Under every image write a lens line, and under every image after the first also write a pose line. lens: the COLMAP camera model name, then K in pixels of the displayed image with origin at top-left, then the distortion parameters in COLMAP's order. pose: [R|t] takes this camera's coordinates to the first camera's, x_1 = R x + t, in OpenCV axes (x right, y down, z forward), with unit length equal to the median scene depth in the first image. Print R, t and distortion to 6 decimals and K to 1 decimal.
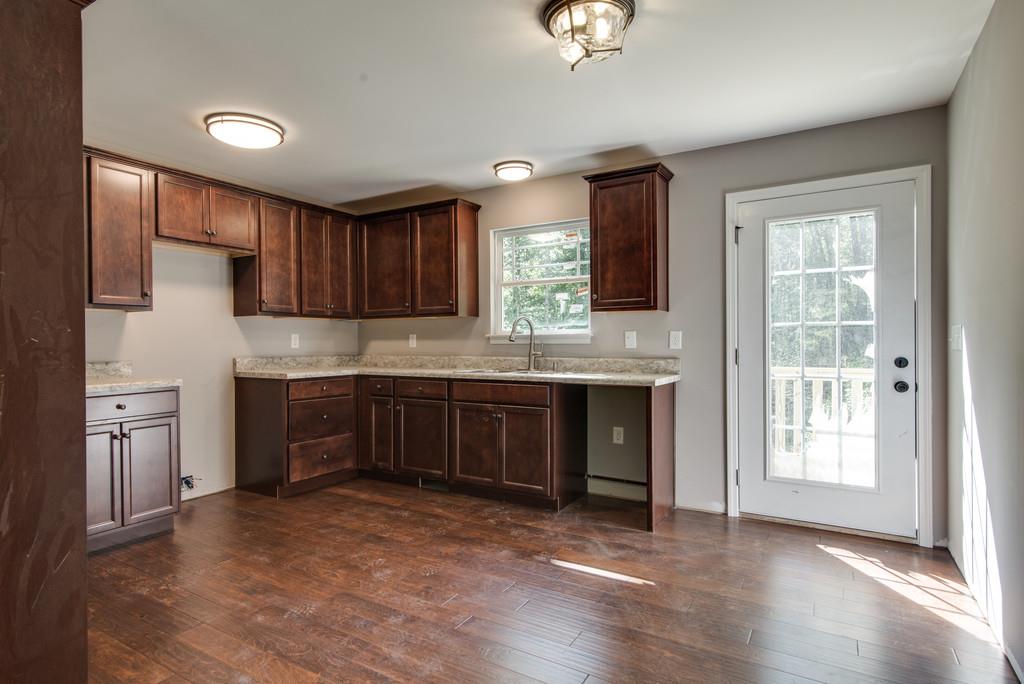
lens RADIAL K [[552.6, 0, 479.1], [0, 552.6, 343.1], [0, 0, 1]] dist [0.008153, 0.000763]
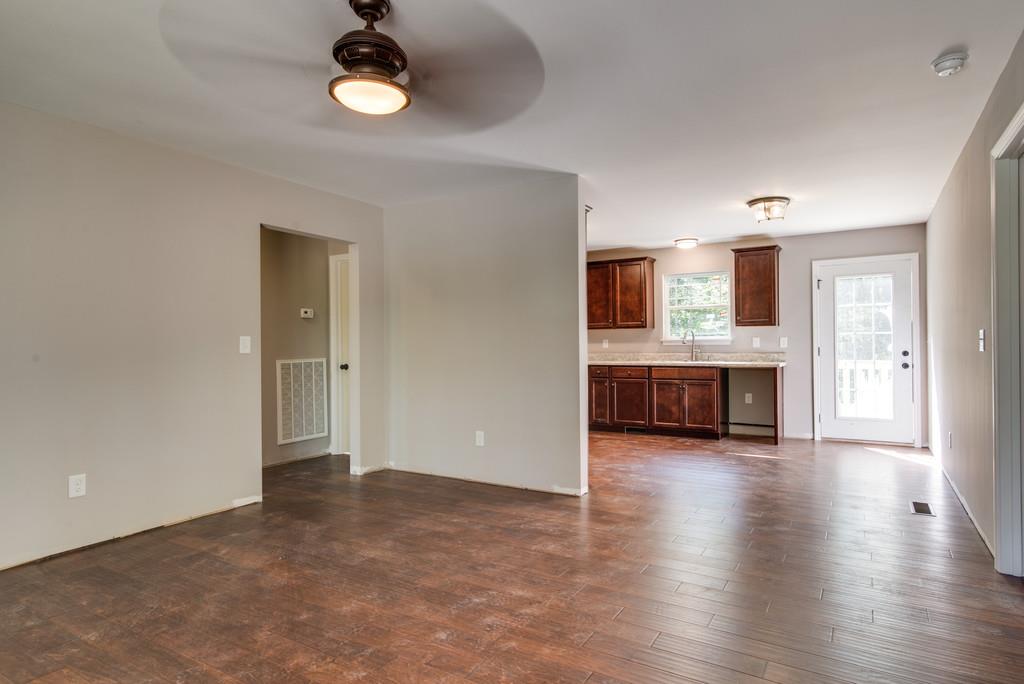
lens RADIAL K [[554.3, 0, 545.2], [0, 554.3, 343.1], [0, 0, 1]] dist [0.009529, 0.000449]
pose [[0.998869, -0.004761, 0.047314, -0.444247], [0.005026, 0.999972, -0.005489, 0.002224], [-0.047287, 0.005720, 0.998865, -0.666193]]
